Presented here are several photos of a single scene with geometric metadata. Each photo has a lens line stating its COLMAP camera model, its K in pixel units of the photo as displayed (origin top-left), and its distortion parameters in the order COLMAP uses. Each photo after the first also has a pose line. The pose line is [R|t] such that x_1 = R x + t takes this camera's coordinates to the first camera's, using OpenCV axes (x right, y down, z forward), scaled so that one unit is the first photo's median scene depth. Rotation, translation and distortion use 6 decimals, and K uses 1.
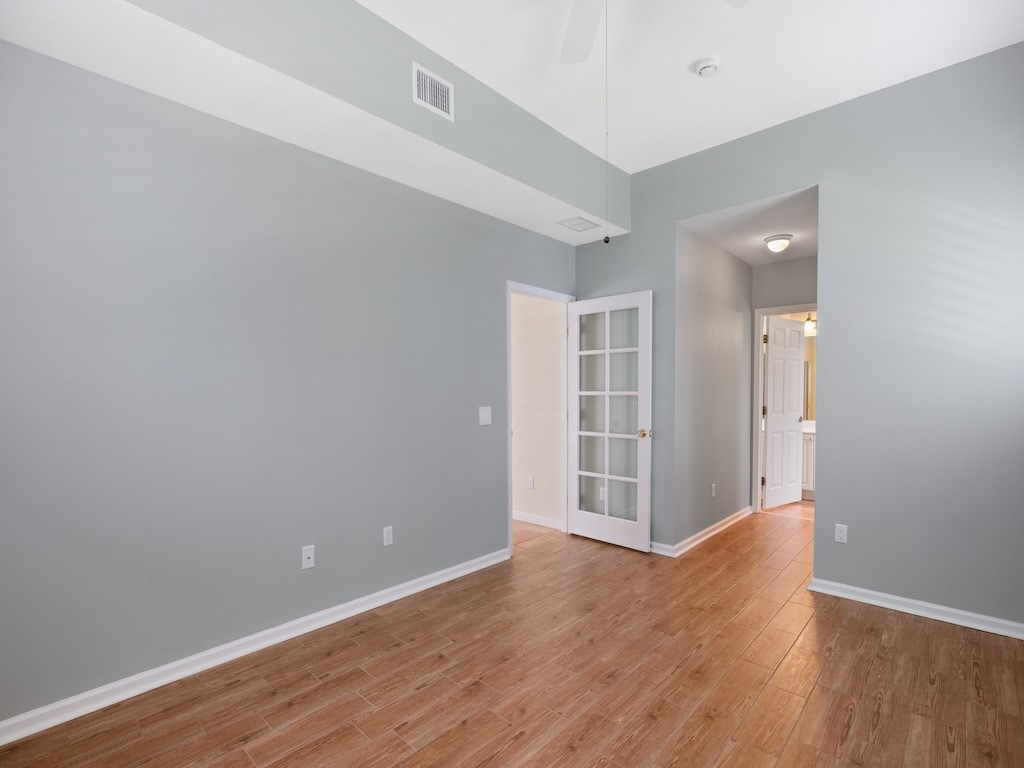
lens RADIAL K [[491.3, 0, 509.8], [0, 491.3, 389.3], [0, 0, 1]] dist [-0.003904, -0.000253]
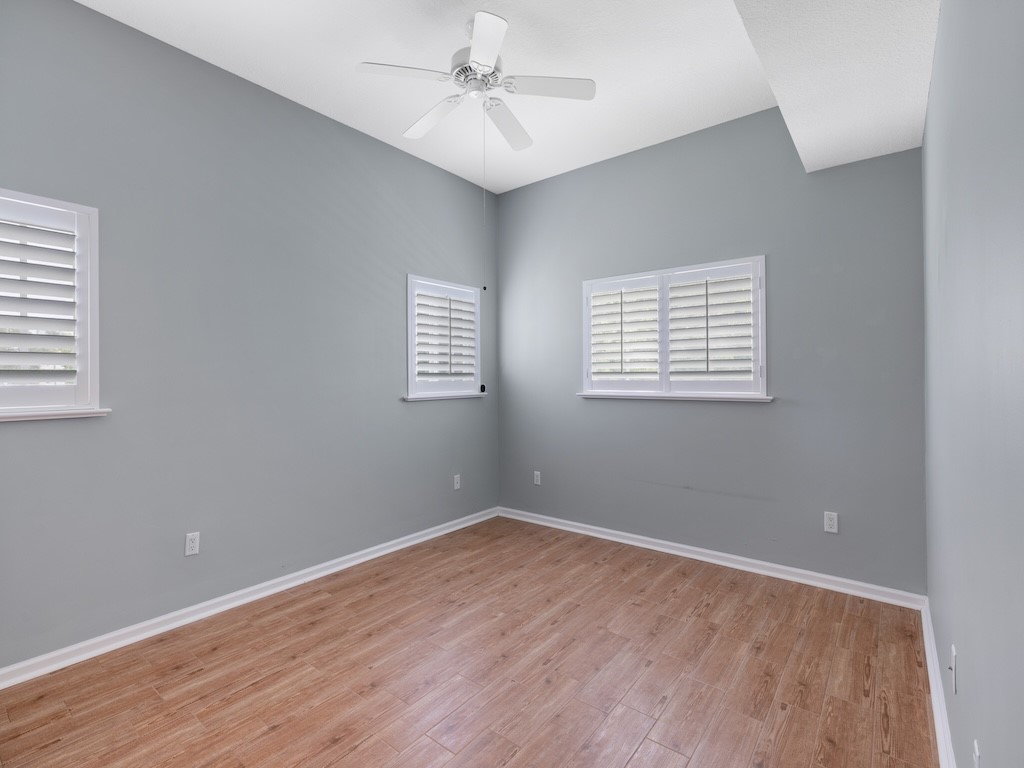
lens RADIAL K [[491.3, 0, 518.6], [0, 491.3, 381.6], [0, 0, 1]] dist [-0.003904, -0.000253]
pose [[-0.994997, 0.007618, -0.099619, 0.189662], [0.007909, 0.999966, -0.002526, 0.013001], [0.099596, -0.003301, -0.995022, 2.041216]]
